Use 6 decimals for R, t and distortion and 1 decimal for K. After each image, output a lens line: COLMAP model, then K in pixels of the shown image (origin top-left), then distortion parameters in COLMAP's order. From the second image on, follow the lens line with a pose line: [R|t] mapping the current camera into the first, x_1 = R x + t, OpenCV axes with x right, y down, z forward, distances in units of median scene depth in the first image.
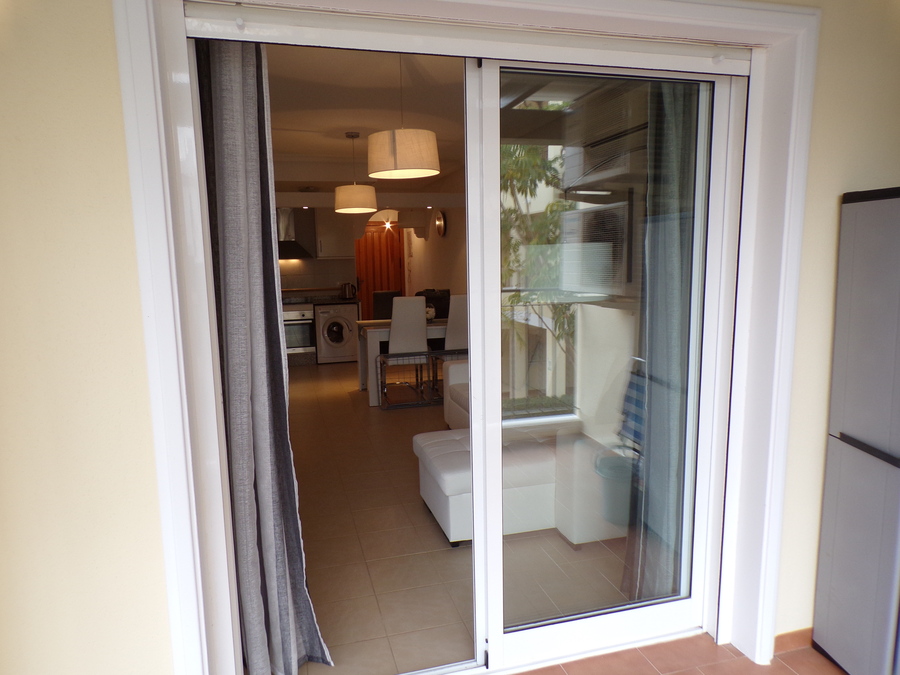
lens RADIAL K [[608.4, 0, 449.8], [0, 608.4, 339.6], [0, 0, 1]] dist [0.003438, 0.007275]
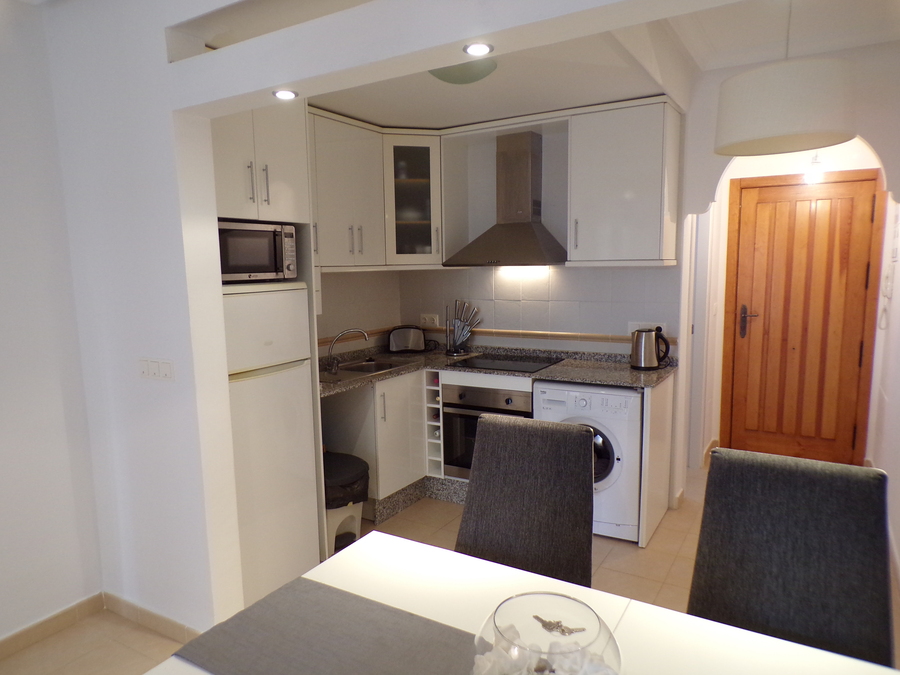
lens RADIAL K [[608.4, 0, 449.9], [0, 608.4, 339.1], [0, 0, 1]] dist [0.003438, 0.007275]
pose [[0.687066, 0.099900, -0.719695, 0.022411], [-0.099487, 0.994109, 0.043014, -0.076501], [0.719752, 0.042047, 0.692957, 0.539760]]
